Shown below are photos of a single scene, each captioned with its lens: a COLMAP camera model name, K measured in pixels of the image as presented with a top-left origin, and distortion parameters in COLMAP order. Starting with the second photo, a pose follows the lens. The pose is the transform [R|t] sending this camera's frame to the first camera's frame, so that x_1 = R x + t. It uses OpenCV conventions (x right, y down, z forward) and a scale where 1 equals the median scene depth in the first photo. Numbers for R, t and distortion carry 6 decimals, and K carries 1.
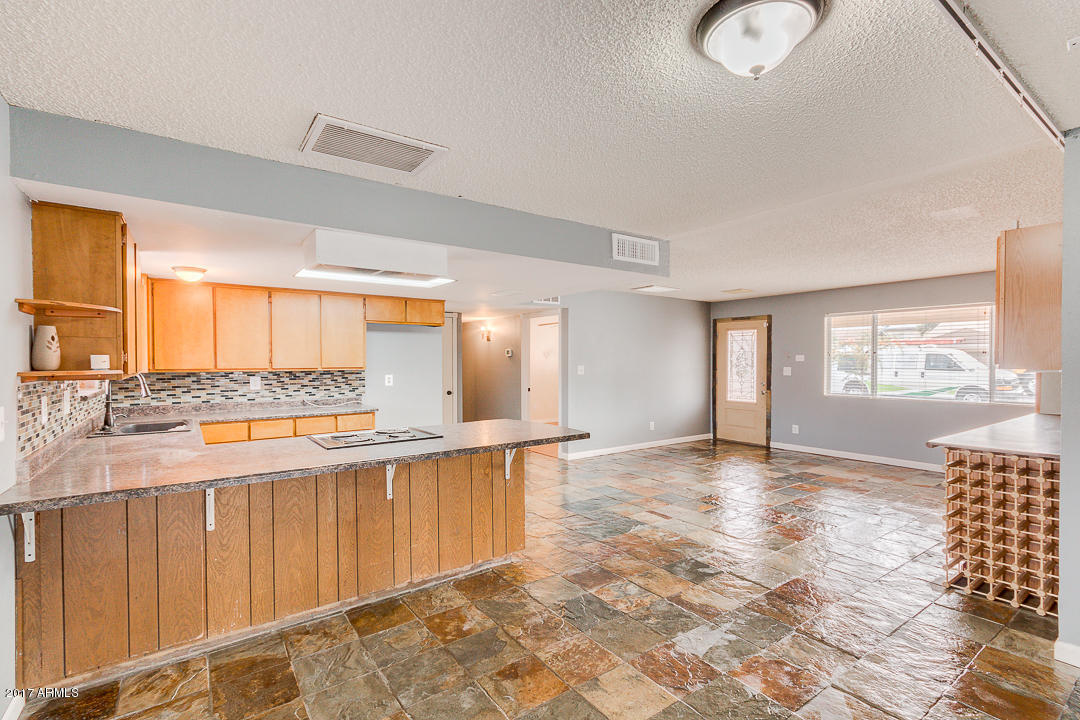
lens RADIAL K [[497.4, 0, 545.2], [0, 497.4, 368.3], [0, 0, 1]] dist [0.011811, -0.000333]
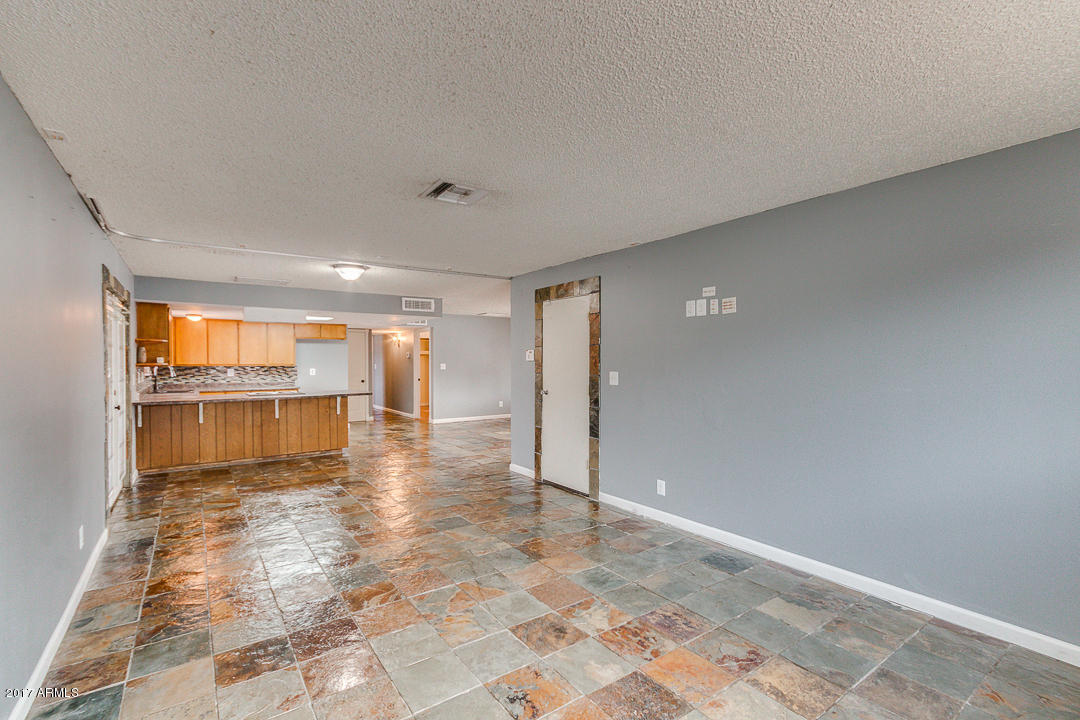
lens RADIAL K [[497.4, 0, 545.2], [0, 497.4, 368.3], [0, 0, 1]] dist [0.011811, -0.000333]
pose [[0.999946, 0.001830, -0.010202, 0.642961], [-0.001839, 0.999998, -0.000932, 0.016000], [0.010201, 0.000950, 0.999948, -0.887838]]
